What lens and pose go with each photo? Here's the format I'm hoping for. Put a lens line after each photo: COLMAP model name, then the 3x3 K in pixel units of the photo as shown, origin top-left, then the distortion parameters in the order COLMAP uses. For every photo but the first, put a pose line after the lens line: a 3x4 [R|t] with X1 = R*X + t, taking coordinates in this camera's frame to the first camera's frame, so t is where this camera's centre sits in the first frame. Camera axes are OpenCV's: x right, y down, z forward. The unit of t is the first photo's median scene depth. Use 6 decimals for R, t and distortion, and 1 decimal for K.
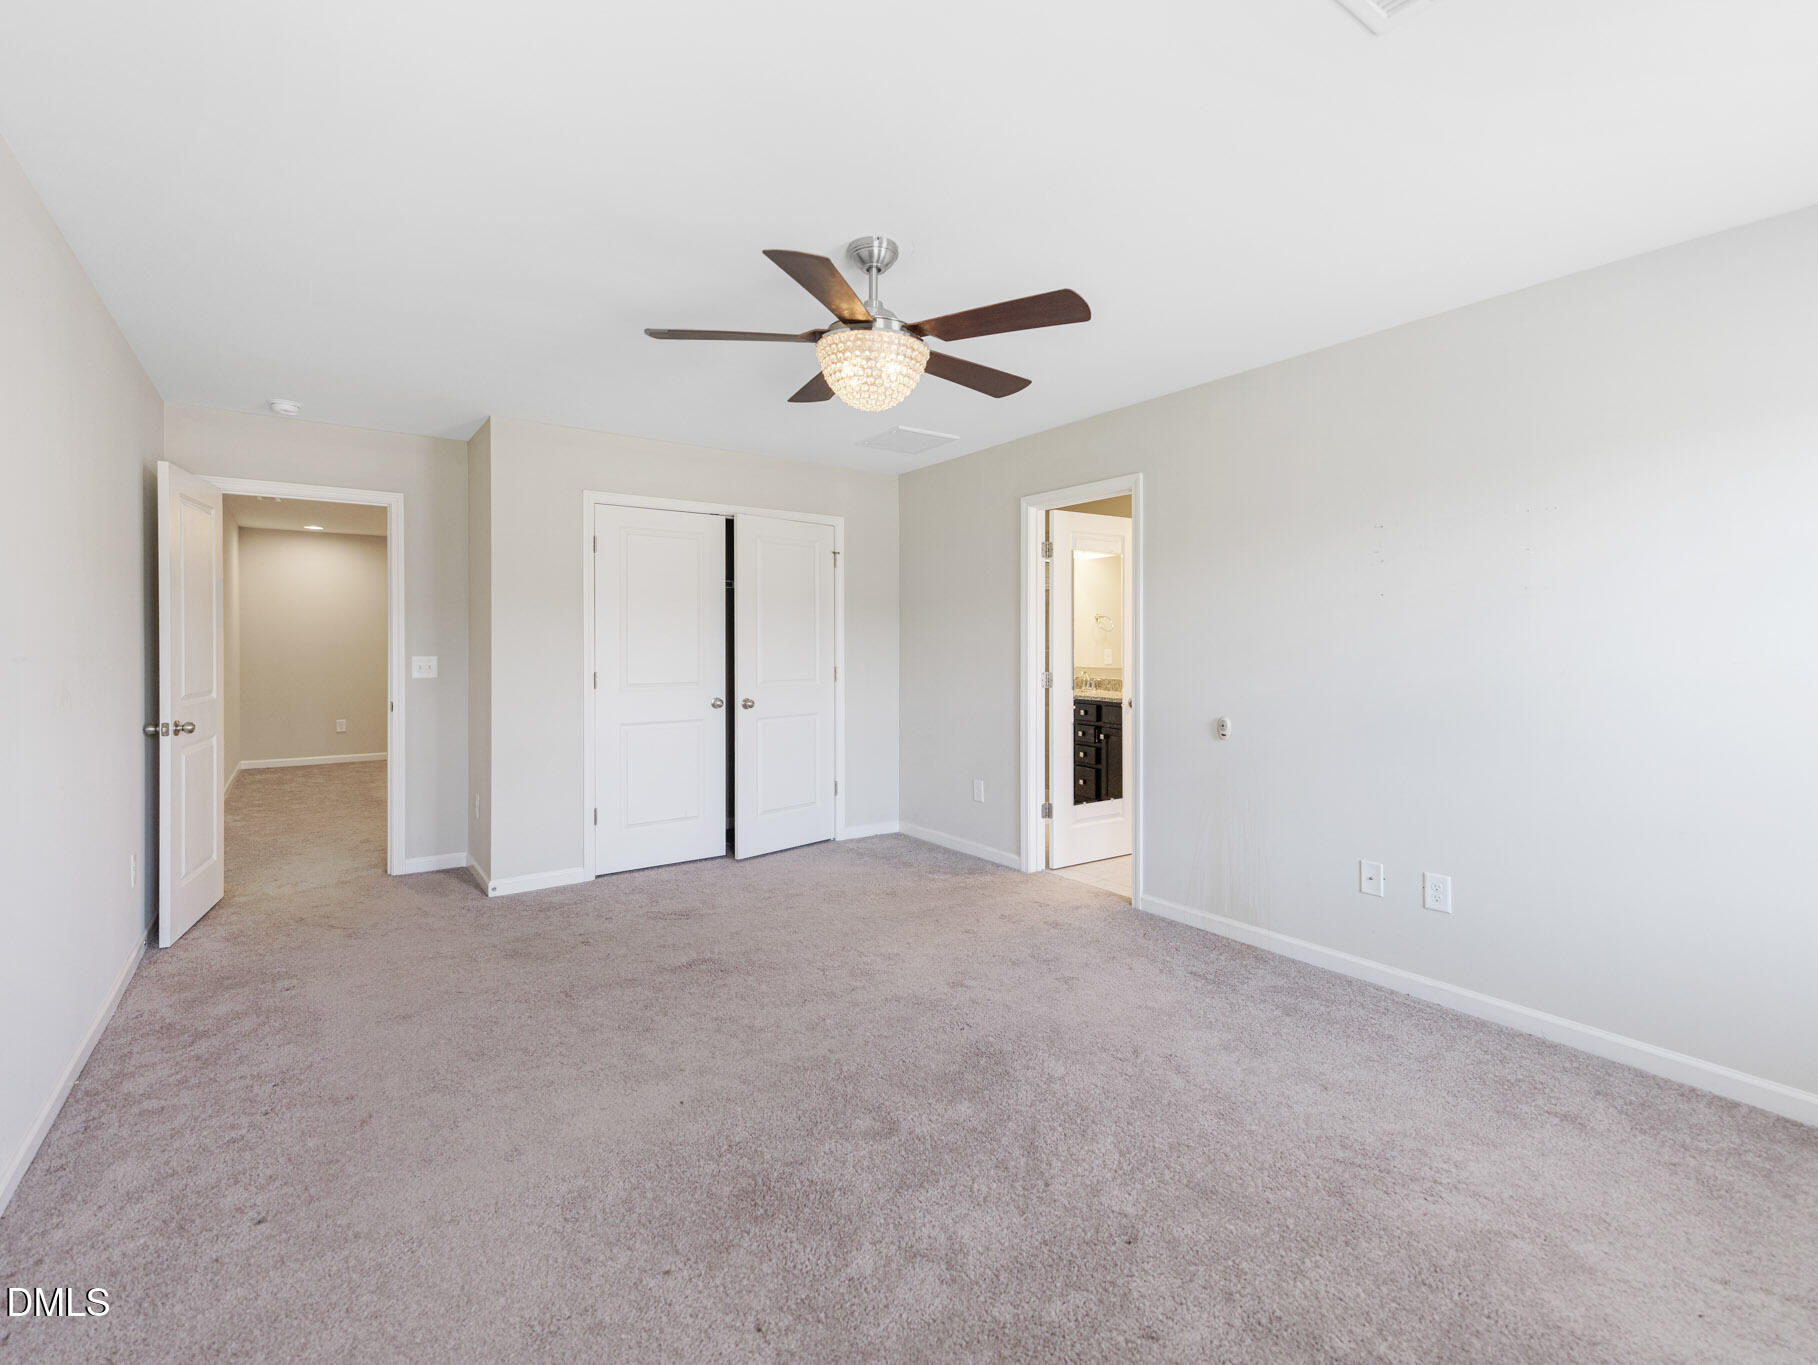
lens RADIAL K [[810.5, 0, 906.1], [0, 810.5, 659.0], [0, 0, 1]] dist [0.012232, -0.000177]
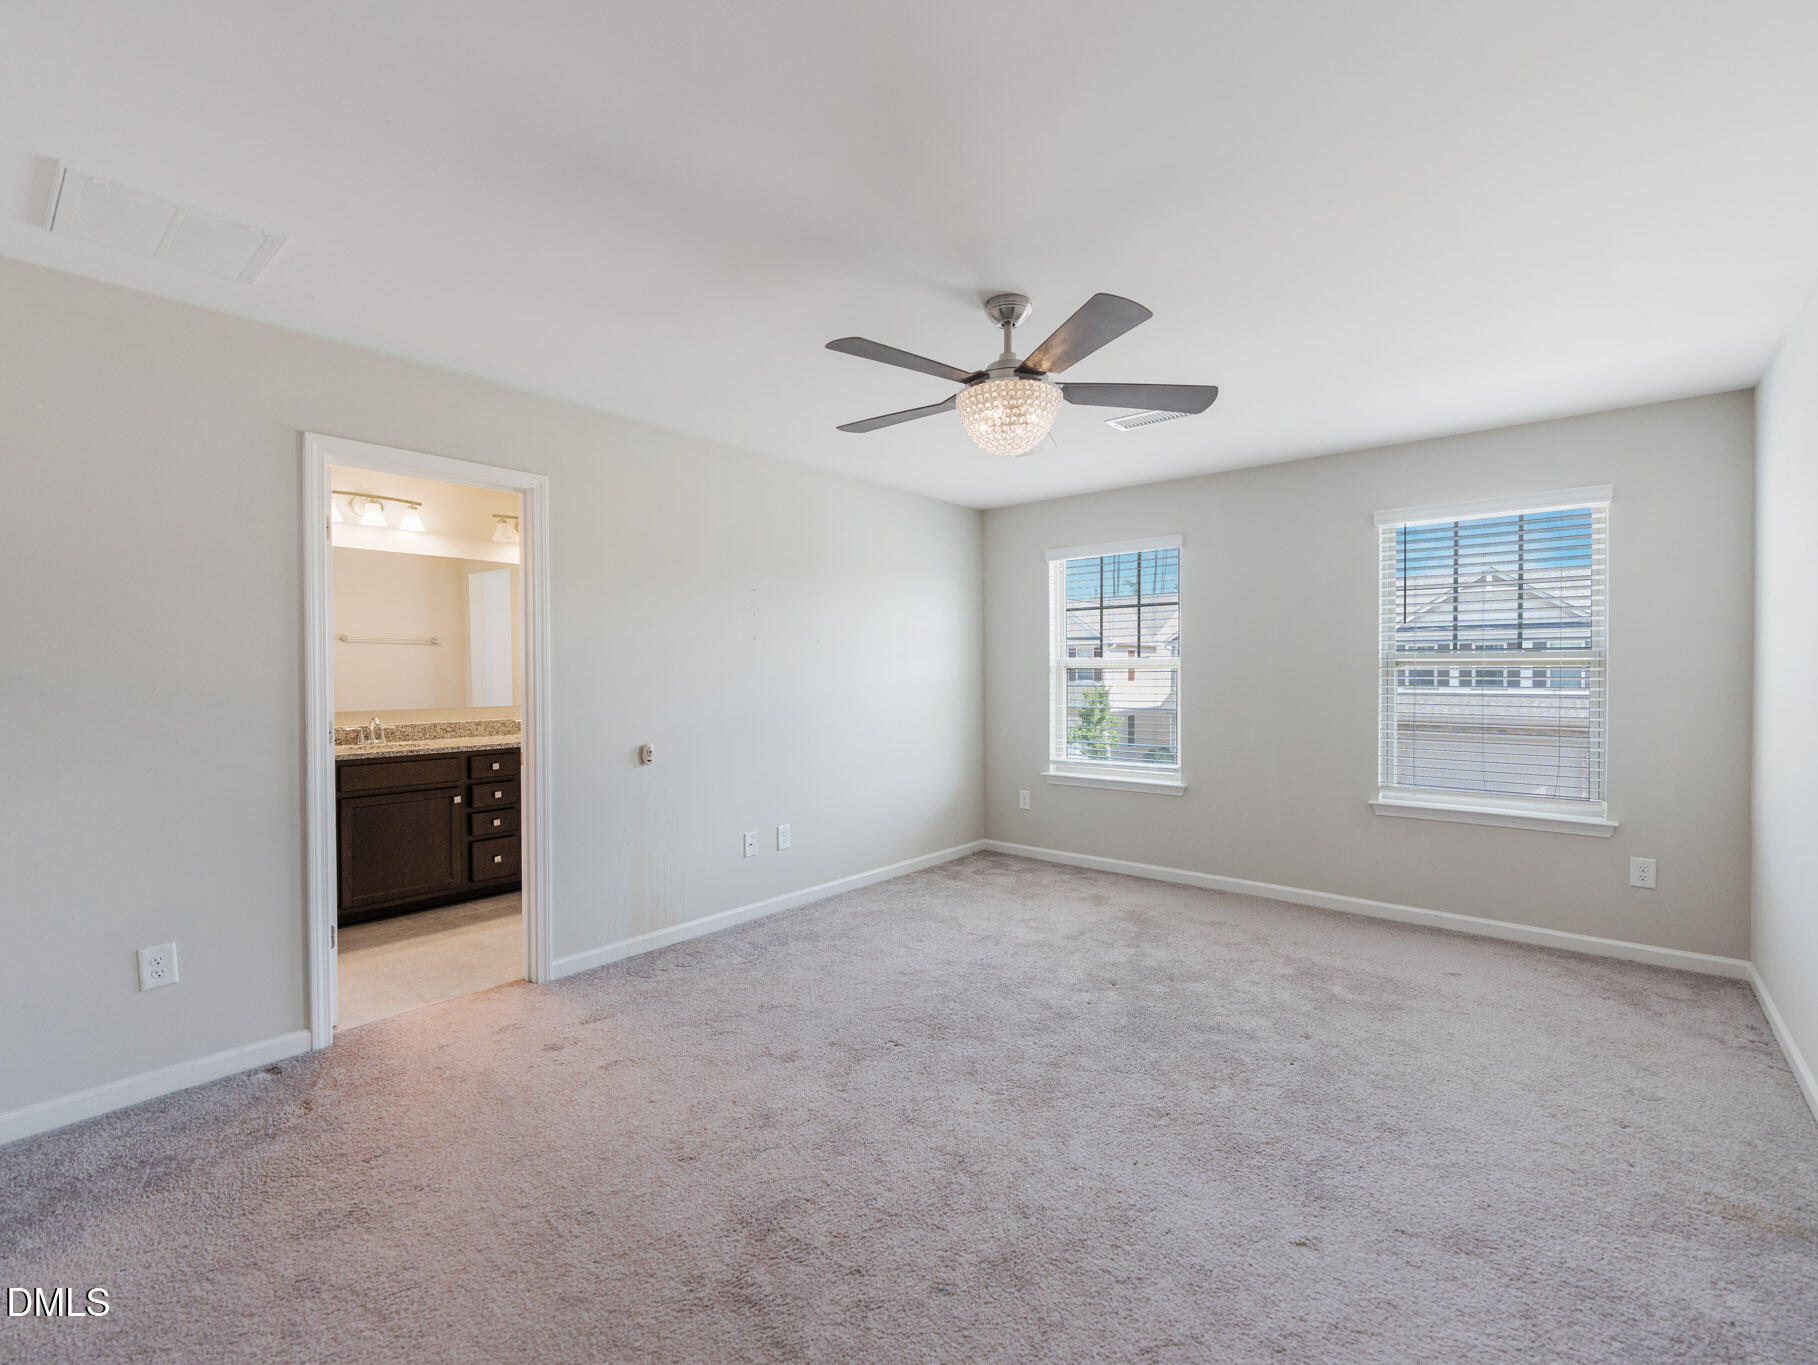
lens RADIAL K [[810.5, 0, 906.1], [0, 810.5, 659.0], [0, 0, 1]] dist [0.012232, -0.000177]
pose [[-0.222677, 0.004894, 0.974880, -0.719592], [0.016487, 0.999863, -0.001253, -0.033568], [-0.974753, 0.015794, -0.222727, 0.901750]]
